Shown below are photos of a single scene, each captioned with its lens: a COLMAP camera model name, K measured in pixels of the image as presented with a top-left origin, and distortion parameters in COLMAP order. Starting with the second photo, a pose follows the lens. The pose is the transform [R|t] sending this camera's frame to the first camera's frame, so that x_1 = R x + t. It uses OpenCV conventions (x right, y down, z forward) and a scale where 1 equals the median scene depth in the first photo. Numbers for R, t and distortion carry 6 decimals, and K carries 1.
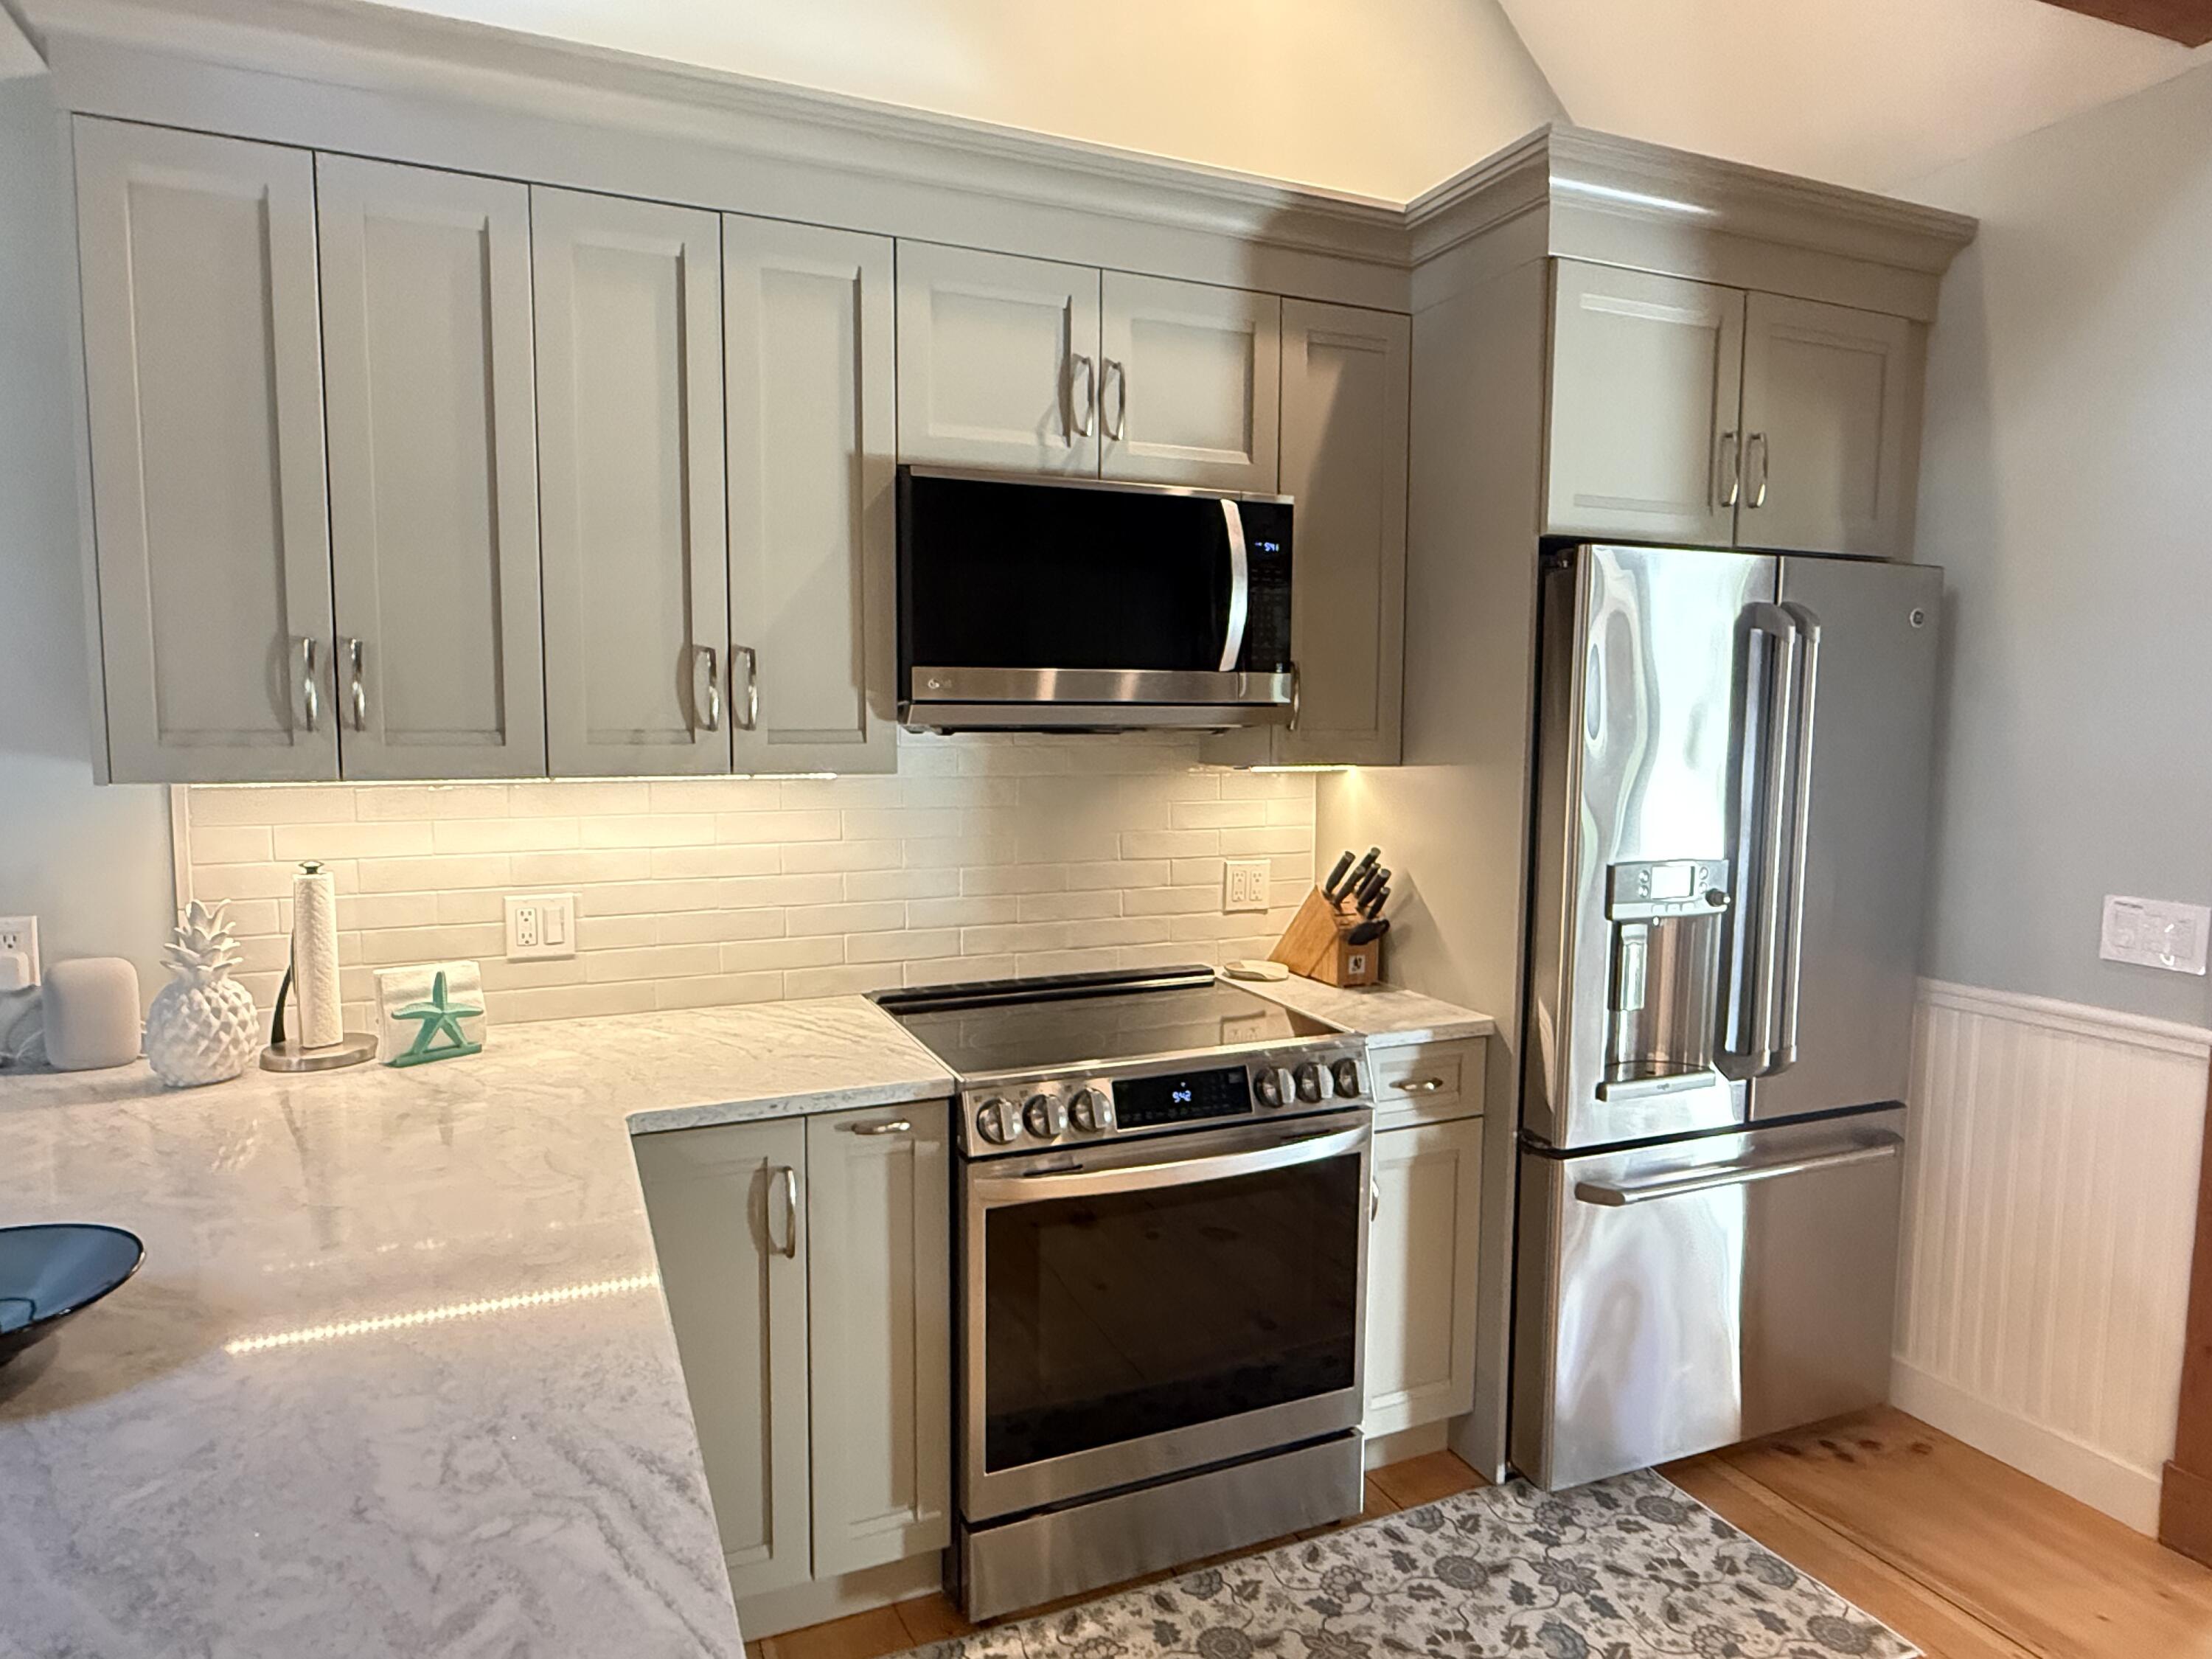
lens RADIAL K [[1327.1, 0, 1114.5], [0, 1327.1, 827.8], [0, 0, 1]] dist [0.001346, 0.001760]
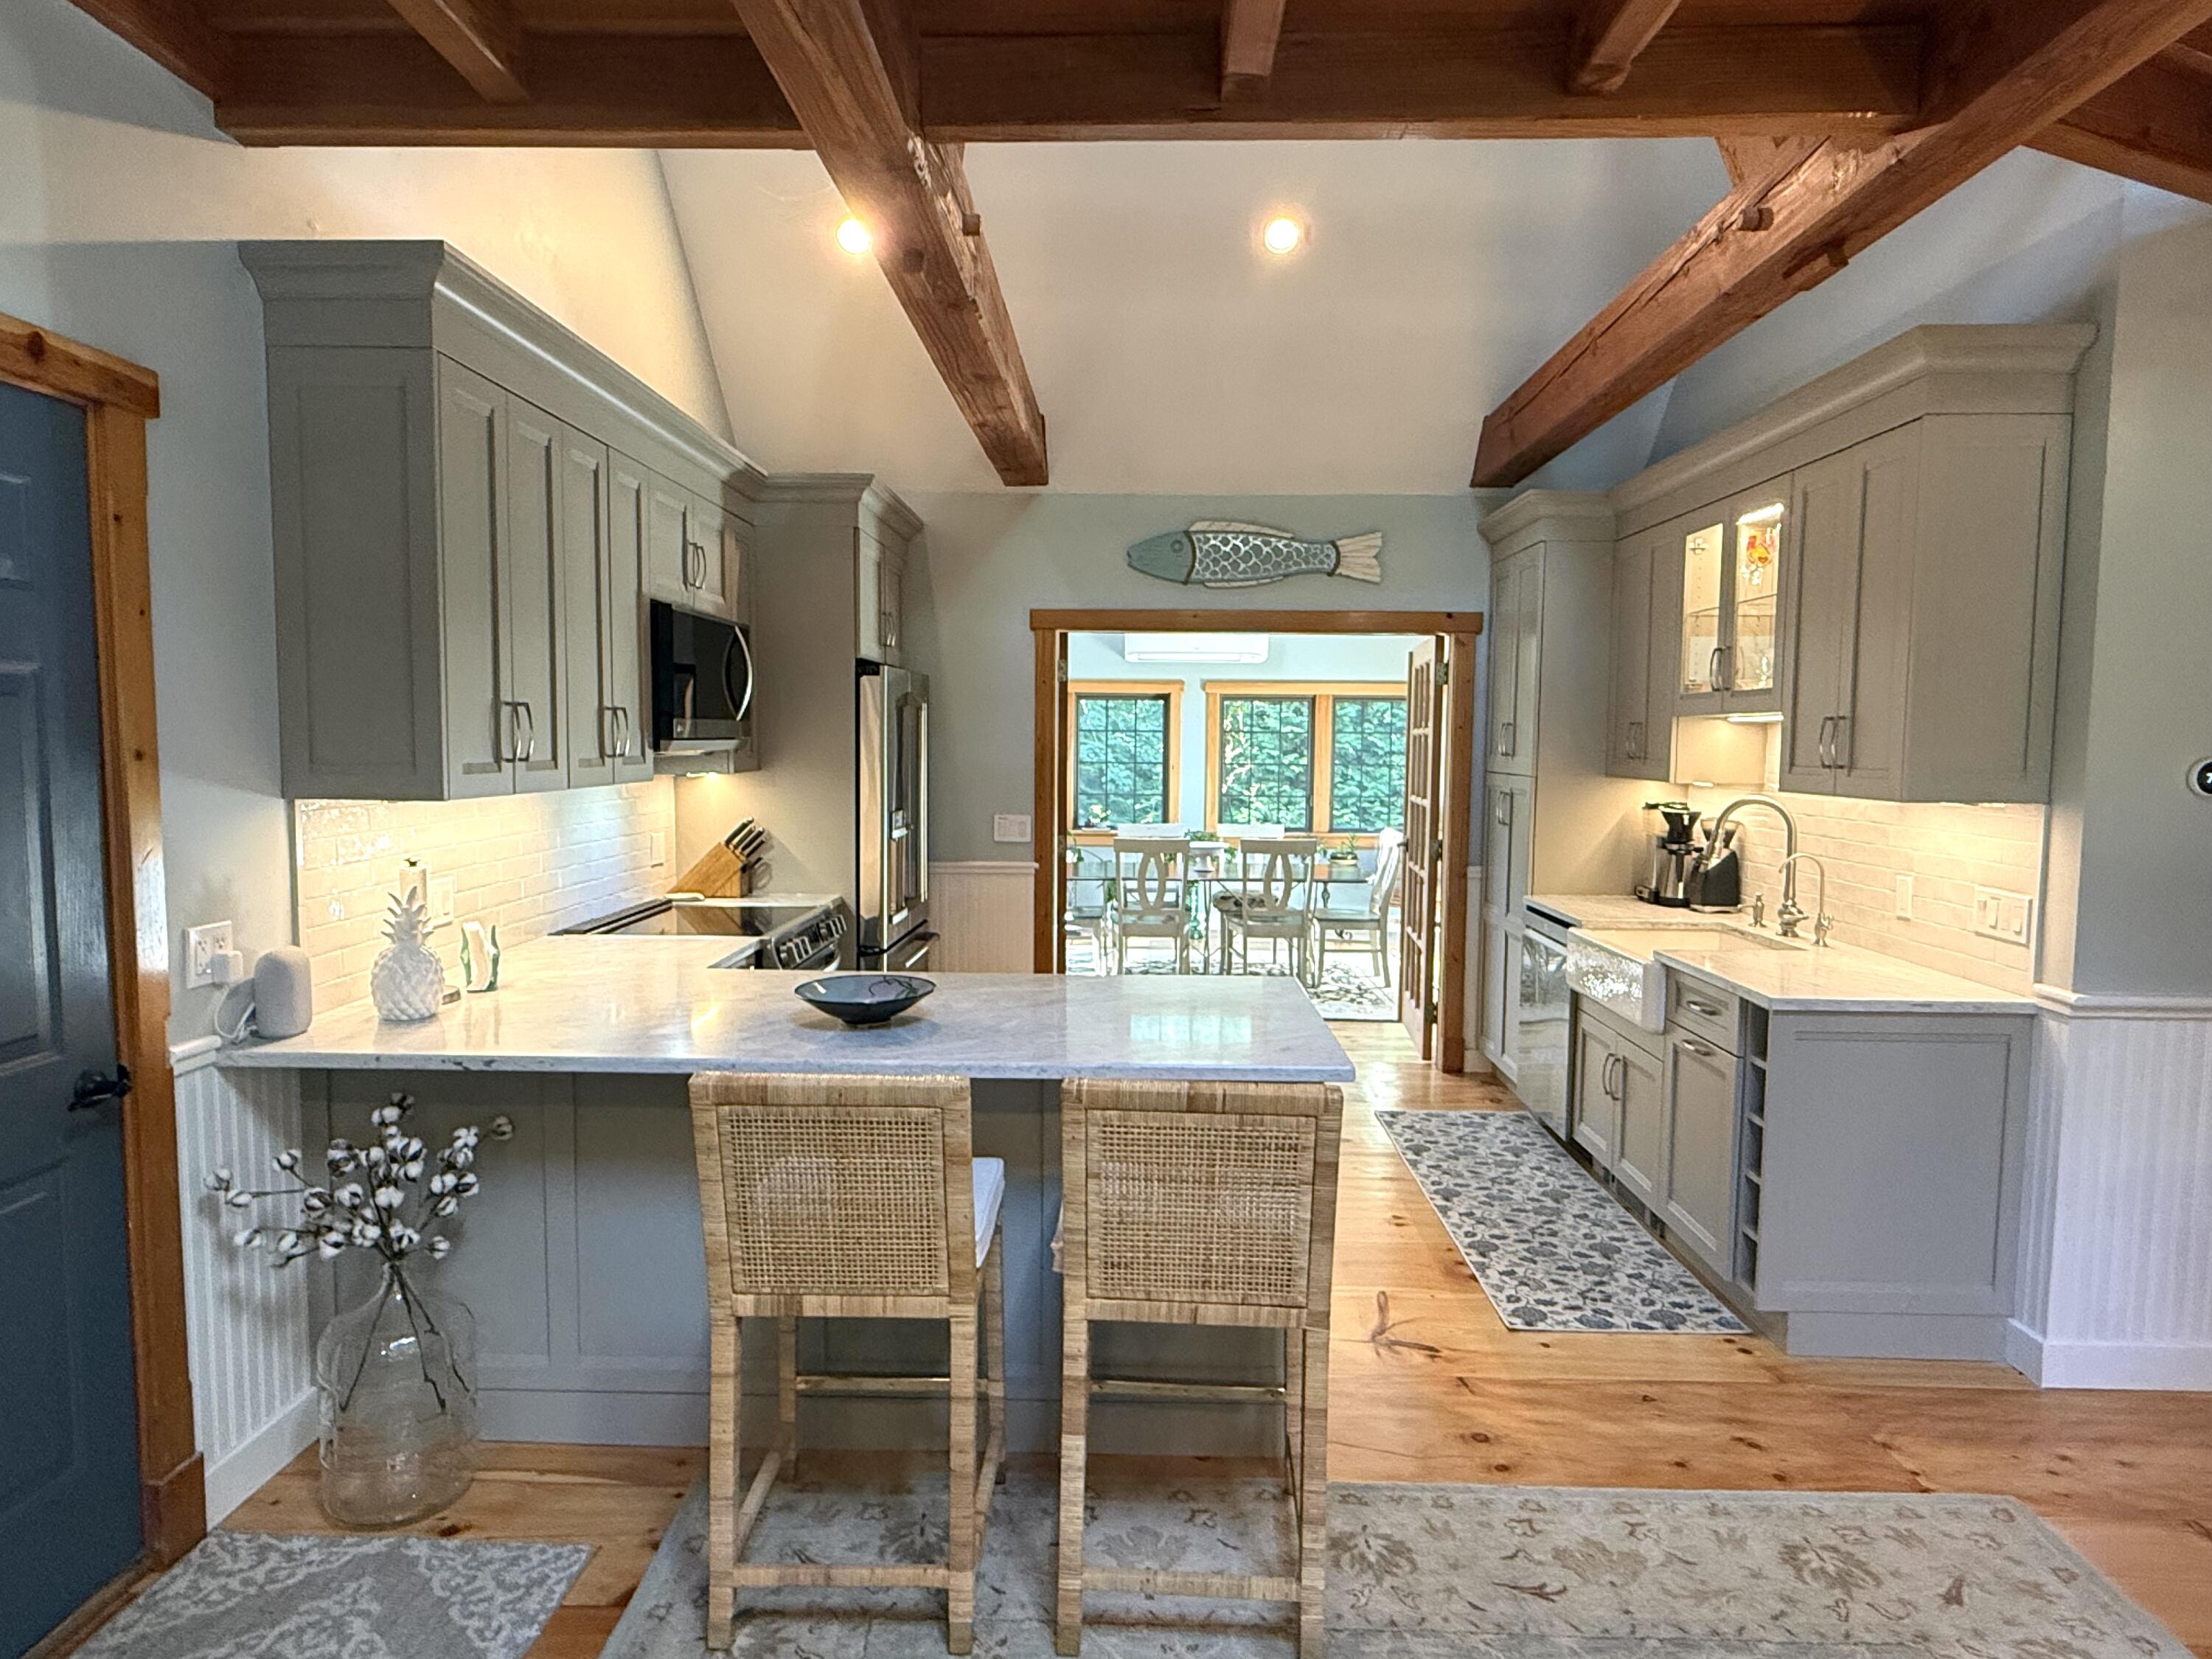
lens RADIAL K [[1327.1, 0, 1143.8], [0, 1327.1, 838.4], [0, 0, 1]] dist [0.001346, 0.001760]
pose [[0.394572, -0.074220, 0.915862, -1.362472], [0.075673, 0.995971, 0.048110, -0.003214], [-0.915744, 0.050324, 0.398599, -0.216584]]
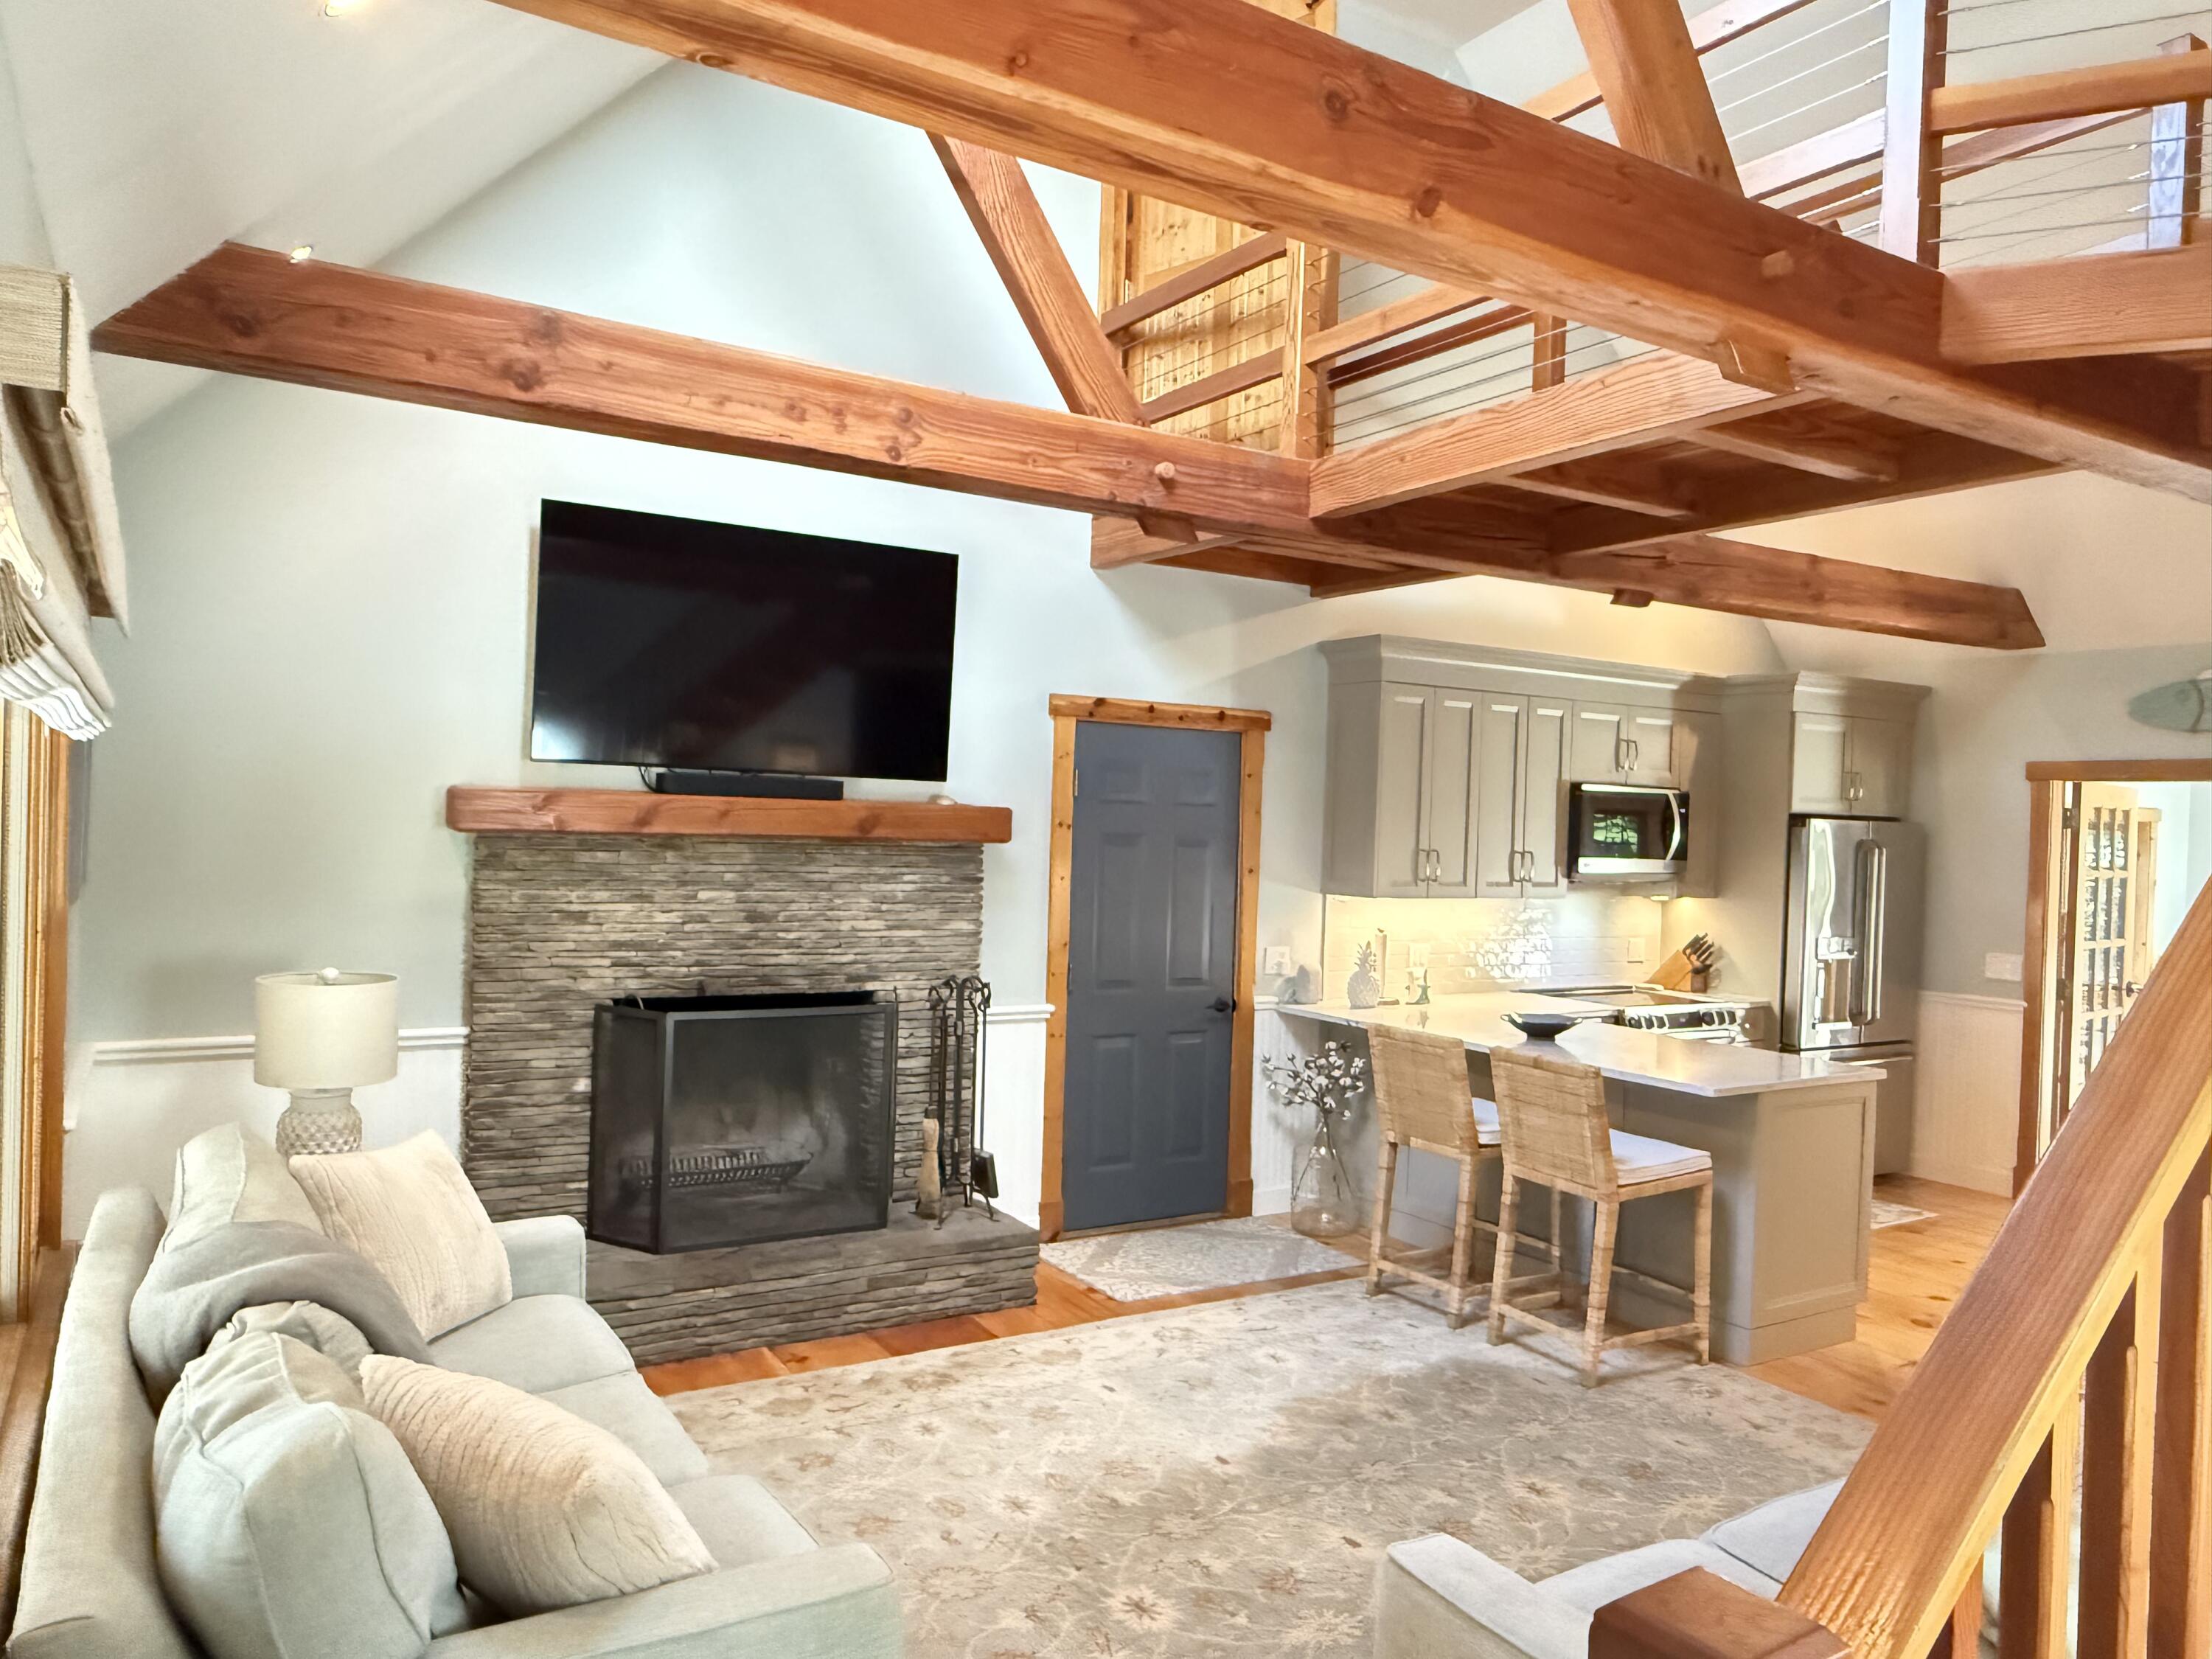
lens RADIAL K [[1606.6, 0, 1106.5], [0, 1606.6, 837.5], [0, 0, 1]] dist [0.023324, -0.009700]
pose [[0.986156, 0.022336, 0.164306, -1.468678], [-0.009839, 0.997022, -0.076481, 0.082976], [-0.165525, 0.073806, 0.983440, -1.829912]]
